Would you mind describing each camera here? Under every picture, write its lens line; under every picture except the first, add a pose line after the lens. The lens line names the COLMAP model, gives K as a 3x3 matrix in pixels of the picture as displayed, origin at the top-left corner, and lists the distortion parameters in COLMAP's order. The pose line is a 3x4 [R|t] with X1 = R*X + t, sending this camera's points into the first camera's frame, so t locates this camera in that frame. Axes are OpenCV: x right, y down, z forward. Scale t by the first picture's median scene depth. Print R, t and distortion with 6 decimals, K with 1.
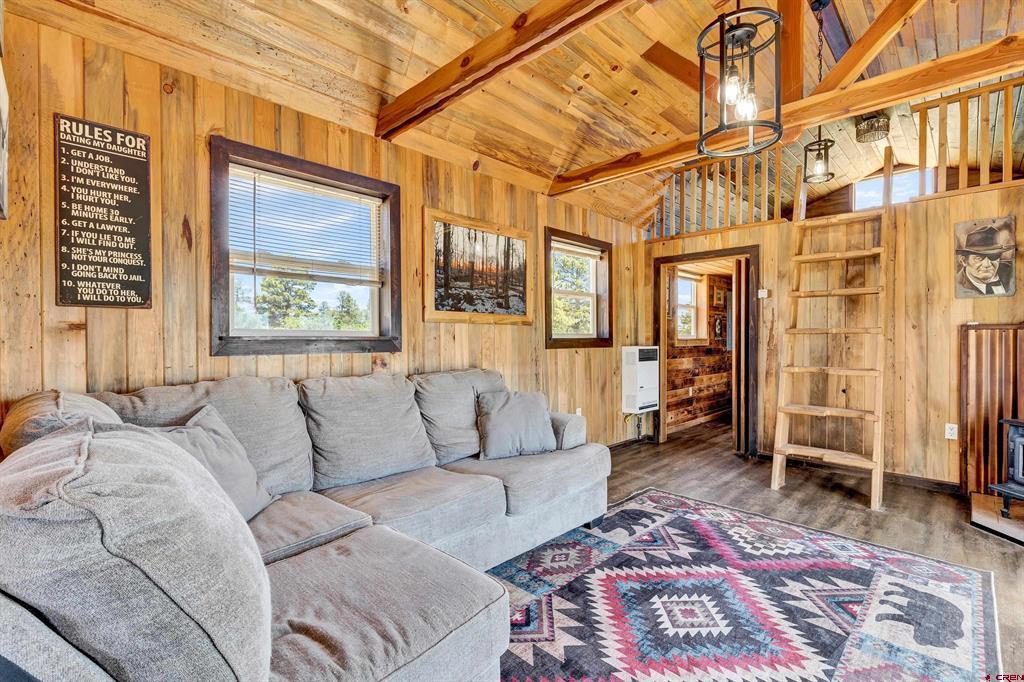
lens RADIAL K [[462.7, 0, 504.1], [0, 462.7, 343.4], [0, 0, 1]] dist [-0.001046, -0.001536]
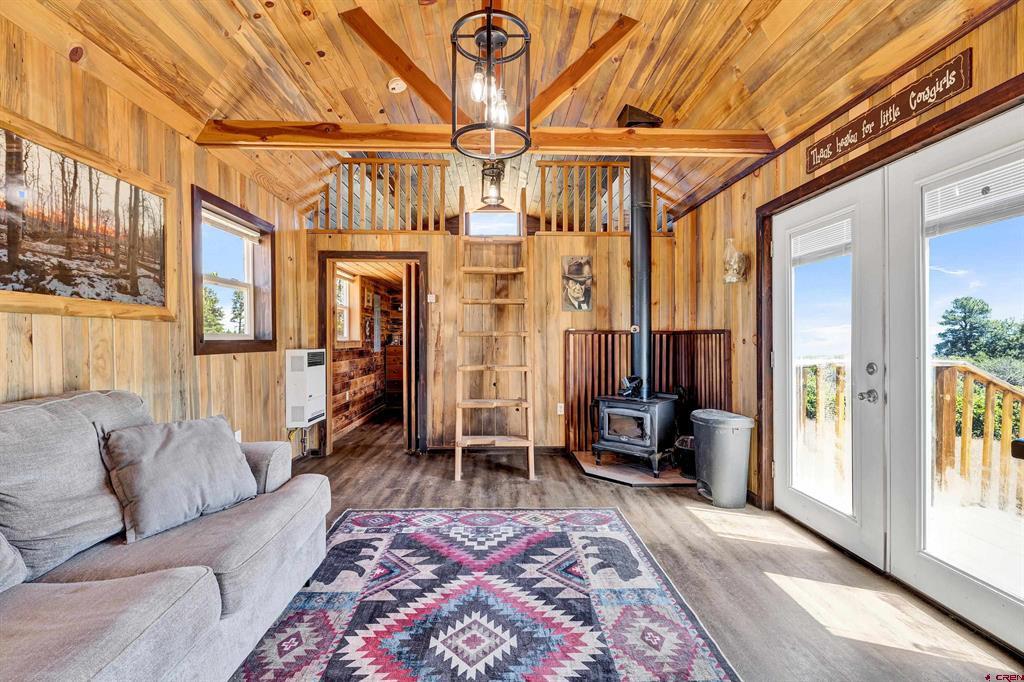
lens RADIAL K [[462.7, 0, 514.0], [0, 462.7, 343.0], [0, 0, 1]] dist [-0.001046, -0.001536]
pose [[0.677929, -0.004376, 0.735115, -0.124557], [0.007846, 0.999968, -0.001283, -0.002555], [-0.735086, 0.006637, 0.677942, 0.182874]]
